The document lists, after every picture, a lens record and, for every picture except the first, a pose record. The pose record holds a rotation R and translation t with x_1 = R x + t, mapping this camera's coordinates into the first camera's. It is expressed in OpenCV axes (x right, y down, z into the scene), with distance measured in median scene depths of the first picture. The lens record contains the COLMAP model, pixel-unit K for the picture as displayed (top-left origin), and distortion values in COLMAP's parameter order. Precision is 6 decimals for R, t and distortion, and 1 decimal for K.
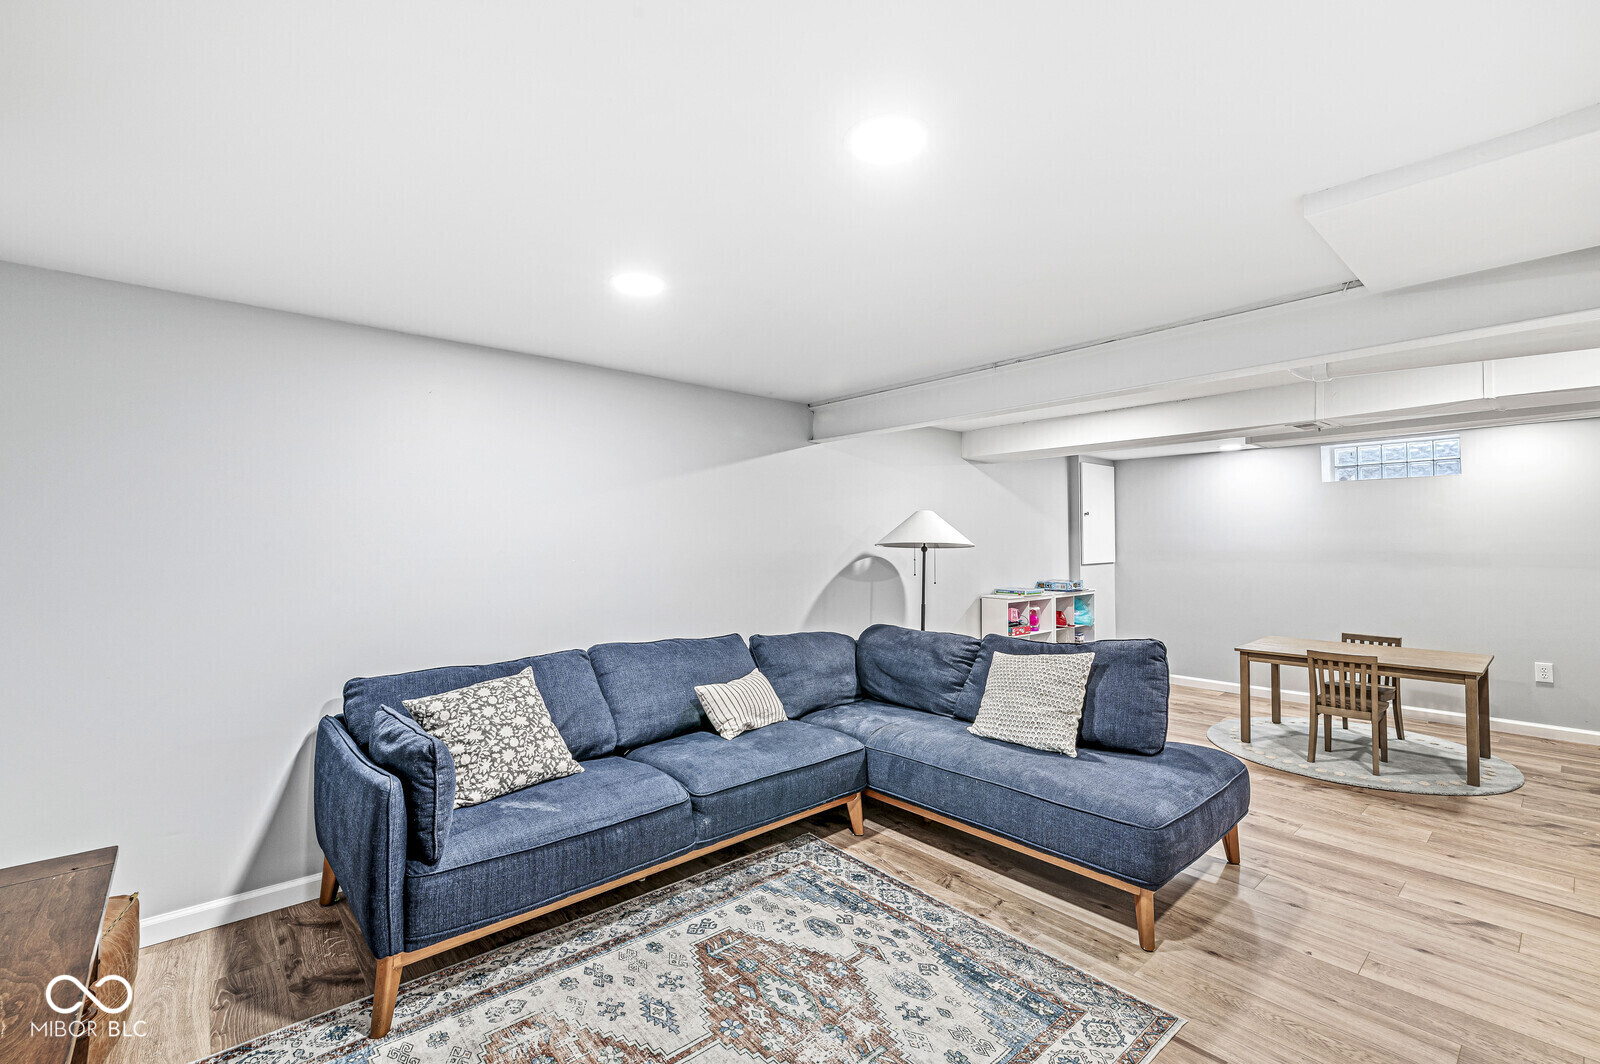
lens RADIAL K [[691.8, 0, 800.0], [0, 691.8, 532.0], [0, 0, 1]] dist [-0.000606, -0.000187]
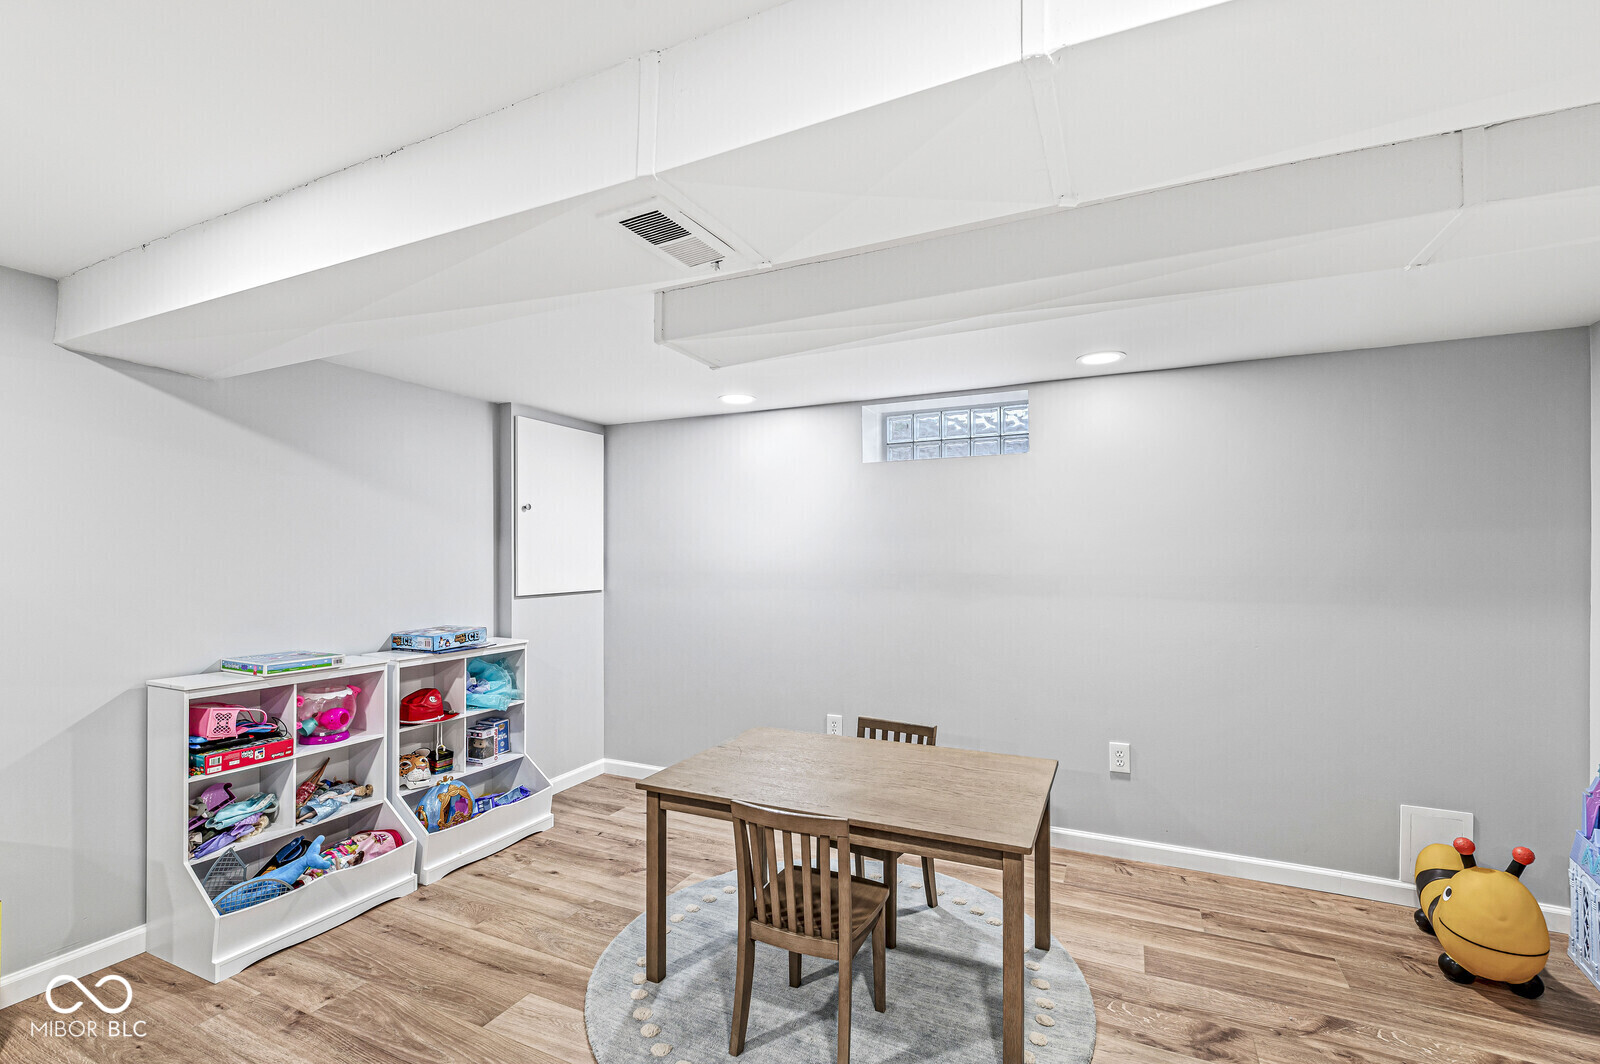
lens RADIAL K [[709.5, 0, 807.5], [0, 709.5, 560.7], [0, 0, 1]] dist [0.000520, 0.000087]
pose [[0.914384, 0.004524, 0.404822, 0.814381], [-0.012807, 0.999760, 0.017756, 0.008701], [-0.404645, -0.021421, 0.914223, 0.777997]]
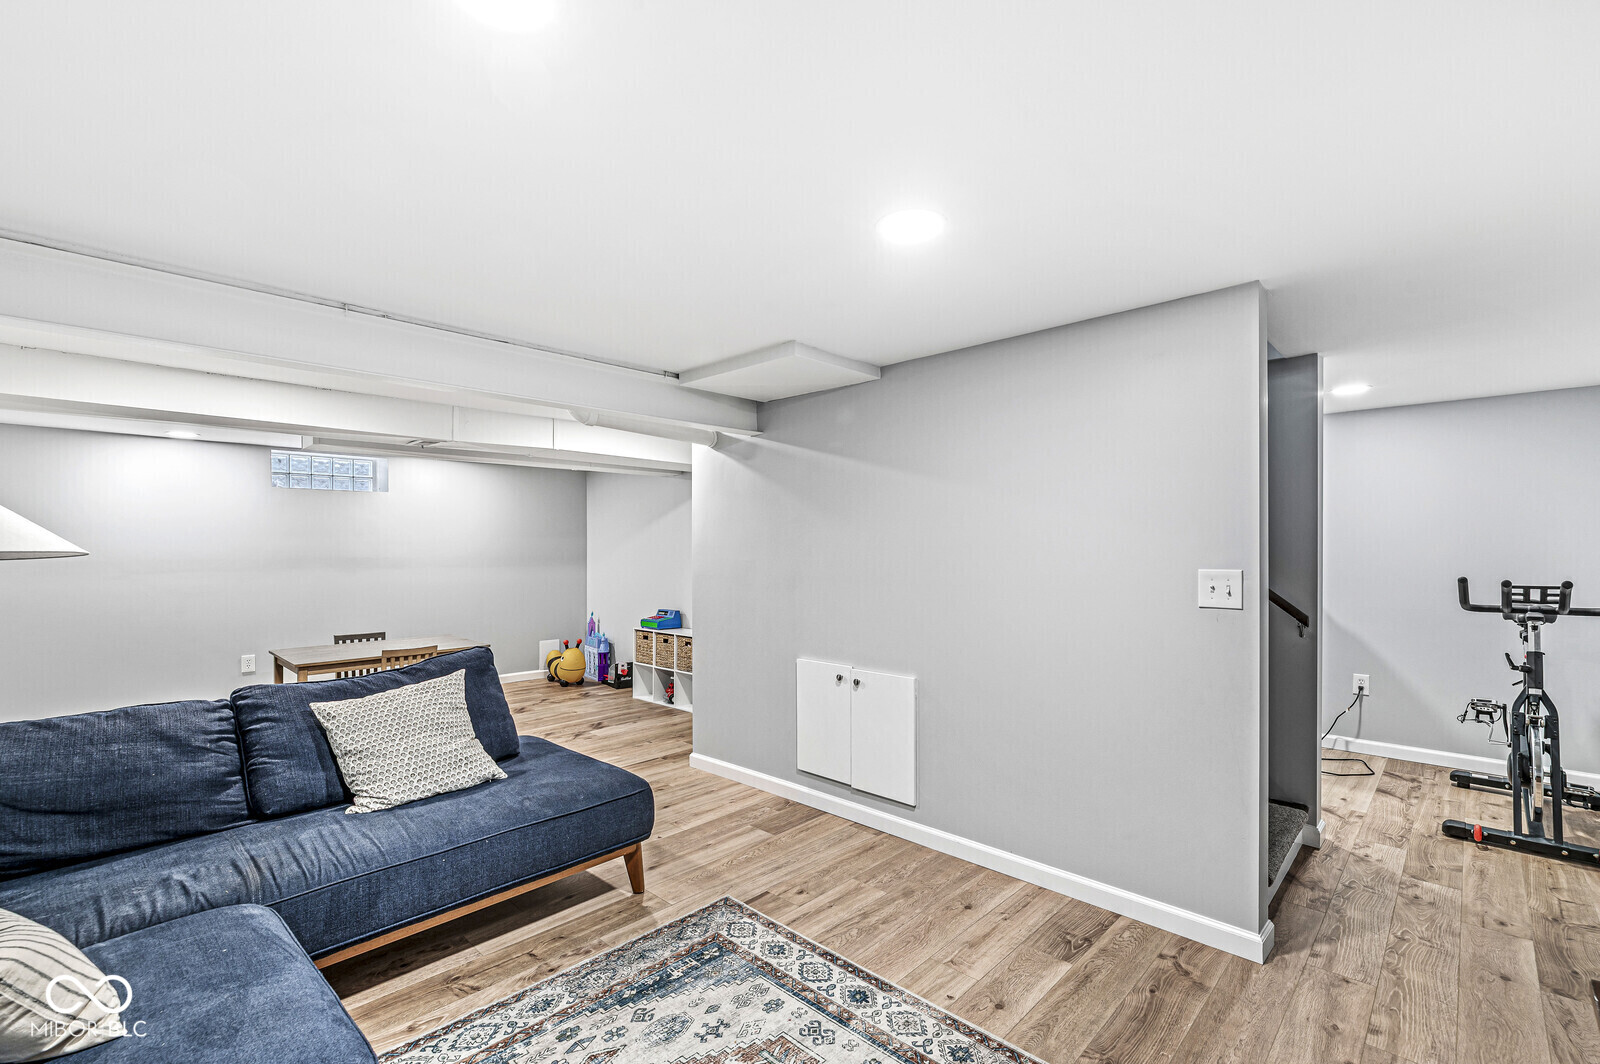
lens RADIAL K [[700.6, 0, 808.6], [0, 700.6, 549.0], [0, 0, 1]] dist [0.000527, -0.000103]
pose [[-0.094820, -0.002365, 0.995492, -0.538538], [-0.012502, 0.999921, 0.001185, 0.007980], [-0.995416, -0.012333, -0.094842, 0.623521]]
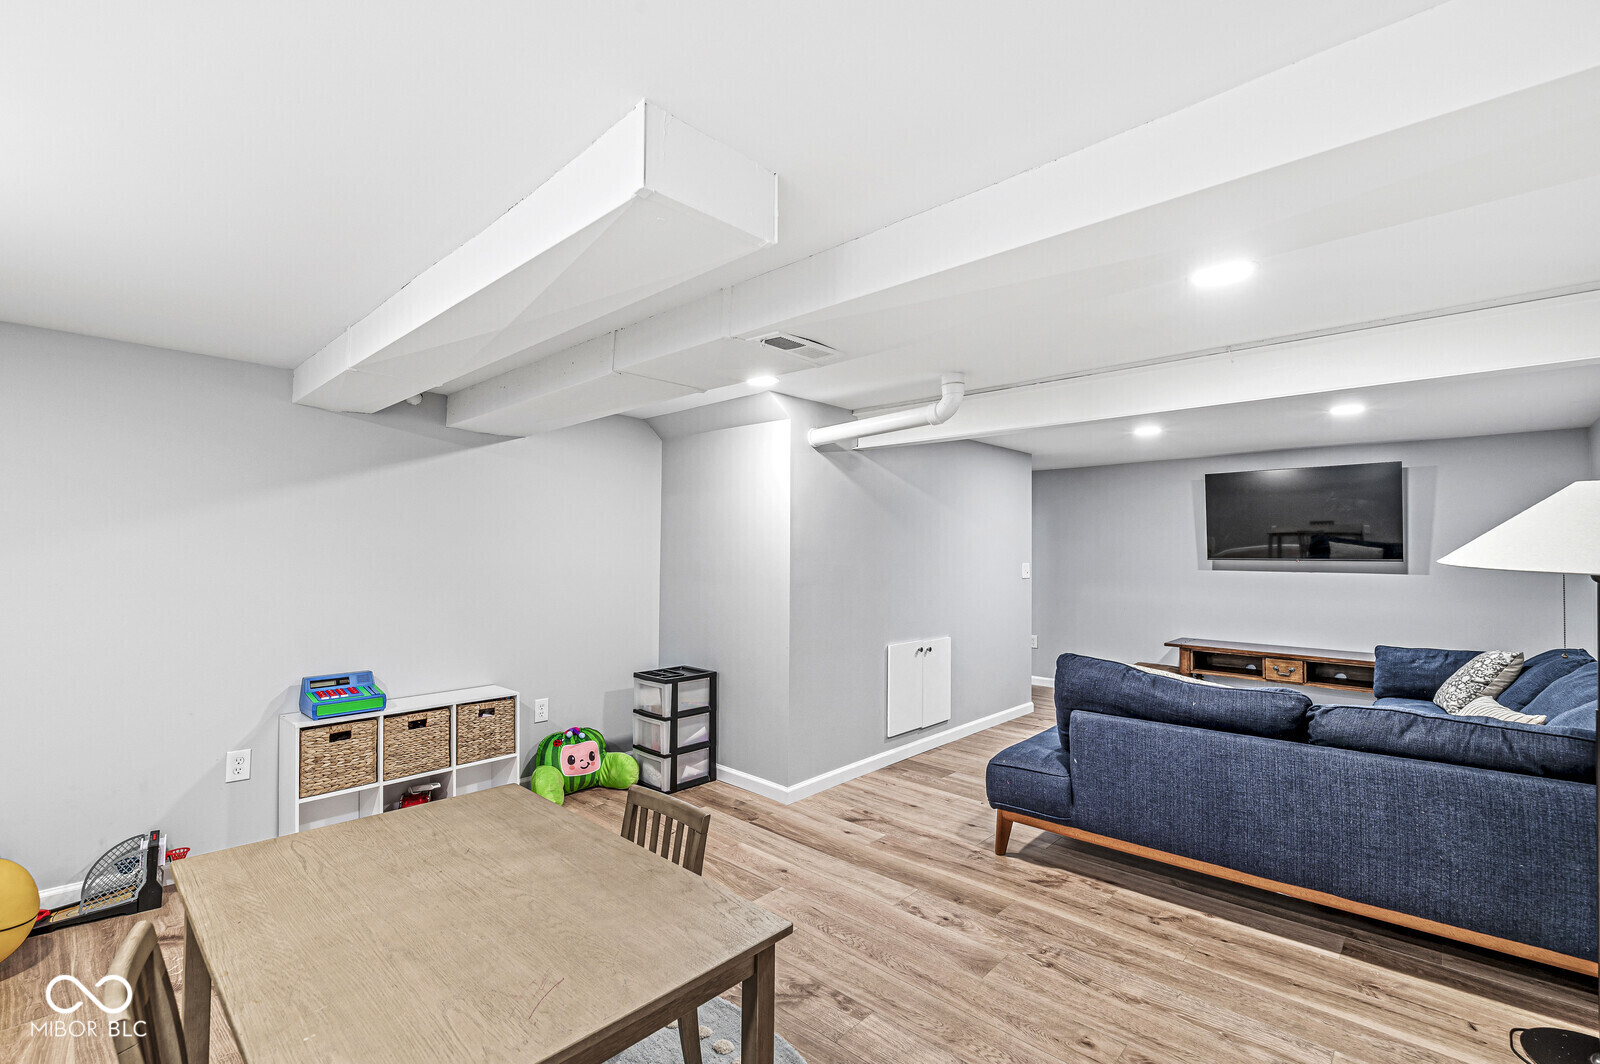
lens RADIAL K [[700.6, 0, 808.6], [0, 700.6, 549.0], [0, 0, 1]] dist [0.000527, -0.000103]
pose [[-0.993791, -0.004956, -0.111153, 0.996853], [-0.002331, 0.999716, -0.023733, 0.032183], [0.111239, -0.023327, -0.993520, 1.960854]]
